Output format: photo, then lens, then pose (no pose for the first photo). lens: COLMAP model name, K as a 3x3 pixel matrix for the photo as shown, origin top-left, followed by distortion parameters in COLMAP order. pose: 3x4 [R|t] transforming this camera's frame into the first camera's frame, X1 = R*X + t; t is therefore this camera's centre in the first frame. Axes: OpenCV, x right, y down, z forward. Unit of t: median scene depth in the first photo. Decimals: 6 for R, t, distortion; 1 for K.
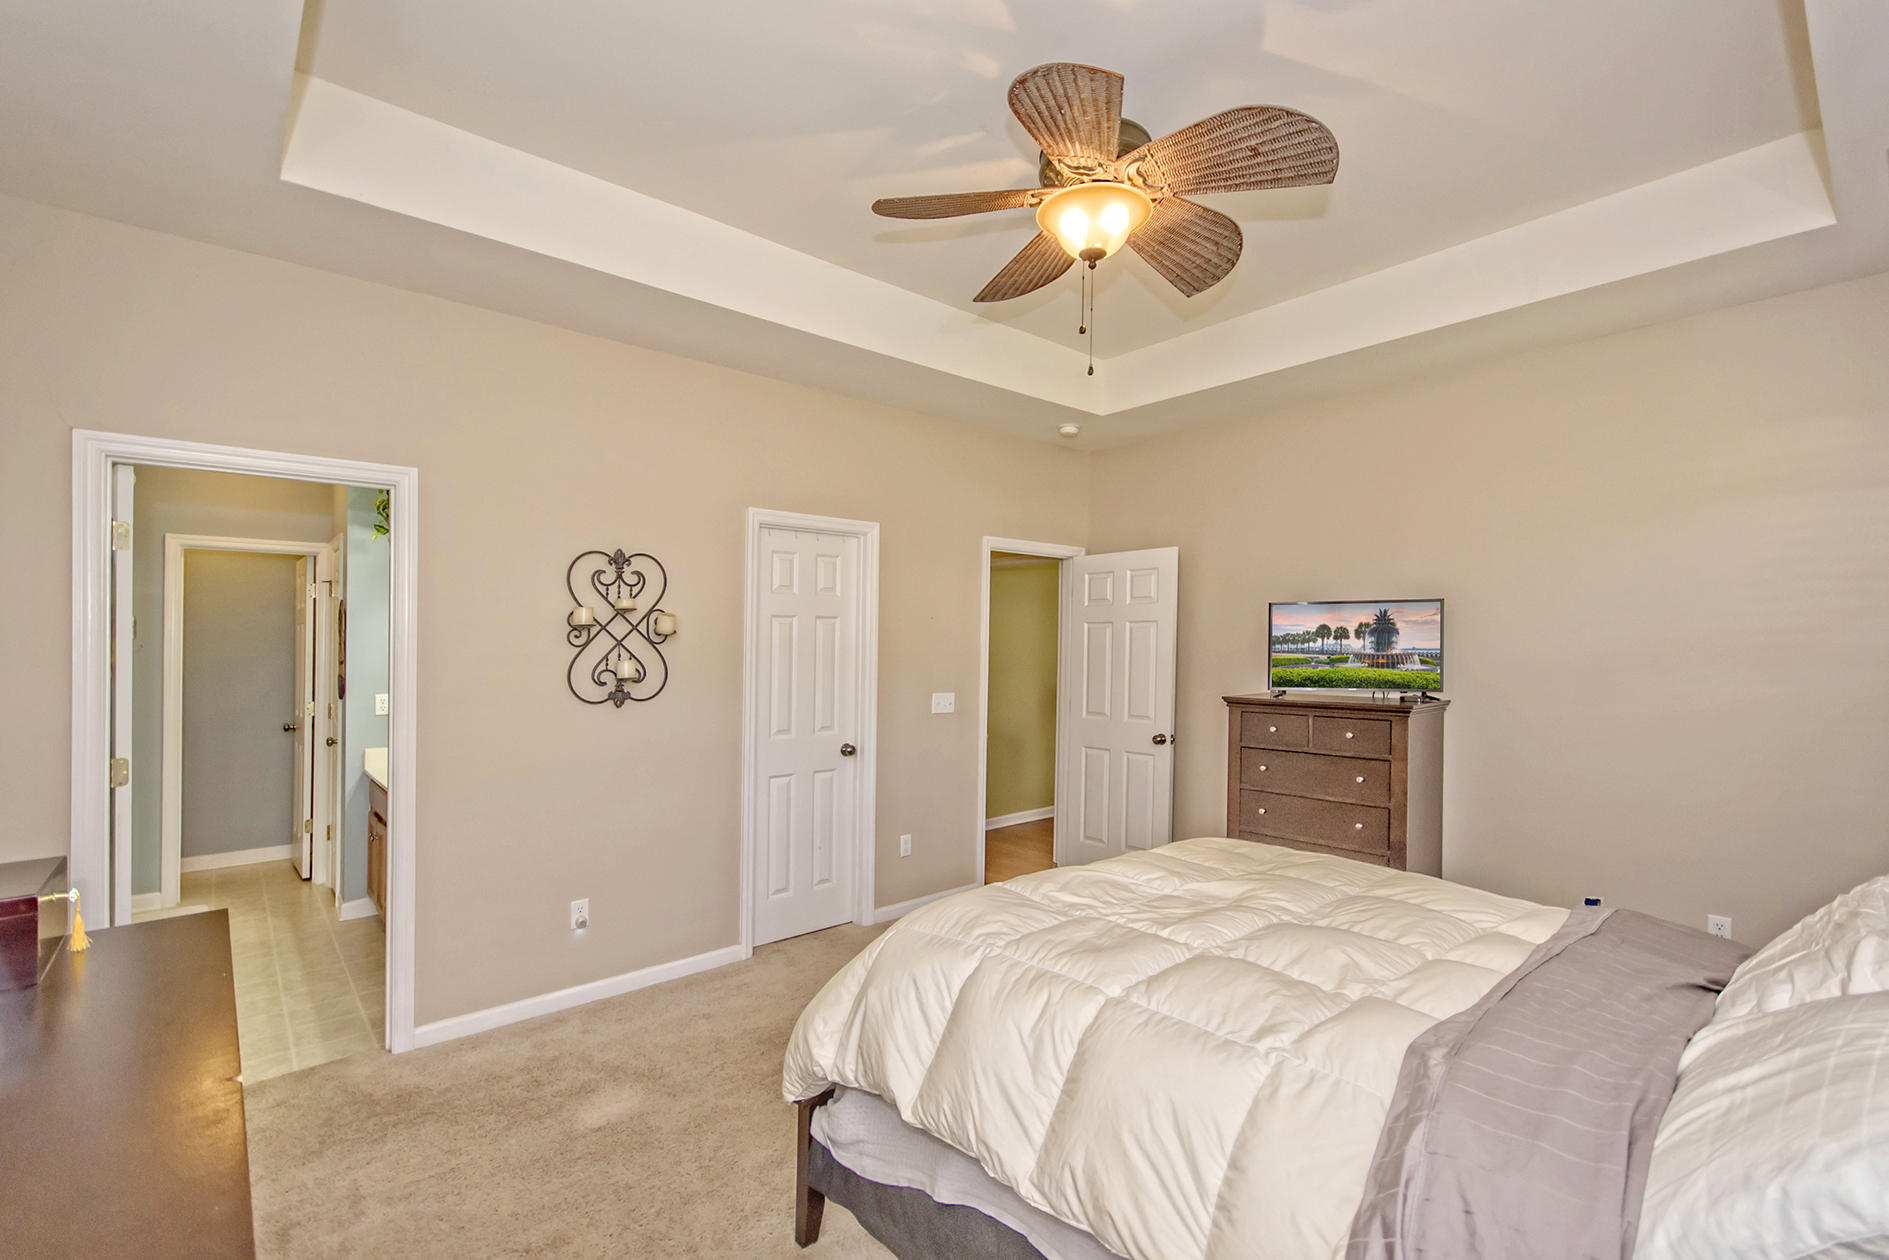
lens RADIAL K [[826.8, 0, 993.3], [0, 826.8, 629.9], [0, 0, 1]] dist [-0.000743, -0.000553]
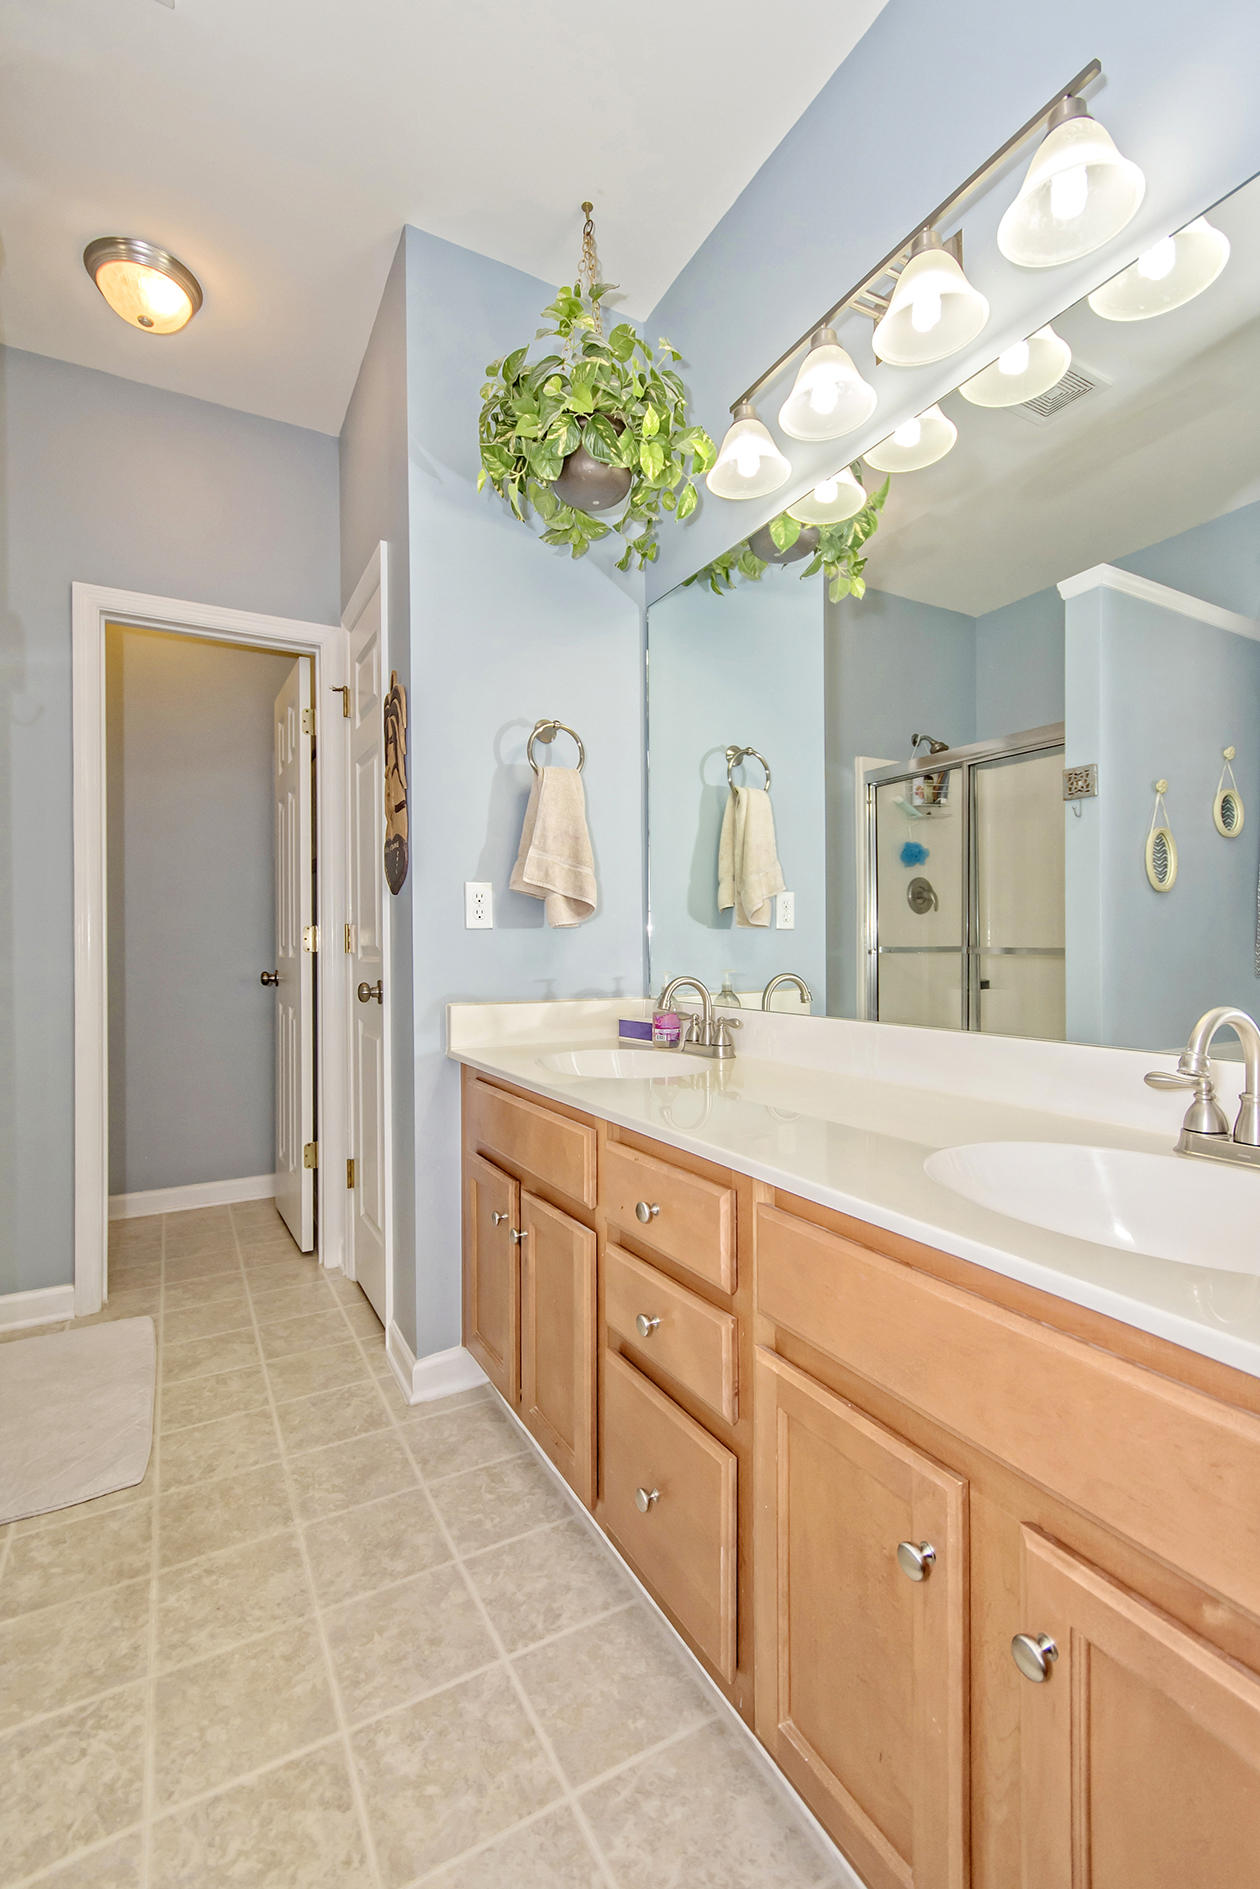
lens RADIAL K [[826.8, 0, 633.5], [0, 826.8, 943.6], [0, 0, 1]] dist [-0.000743, -0.000553]
pose [[0.970502, -0.003792, -0.241062, -0.497110], [0.006904, 0.999903, 0.012065, 0.095080], [0.240993, -0.013373, 0.970435, 0.533244]]
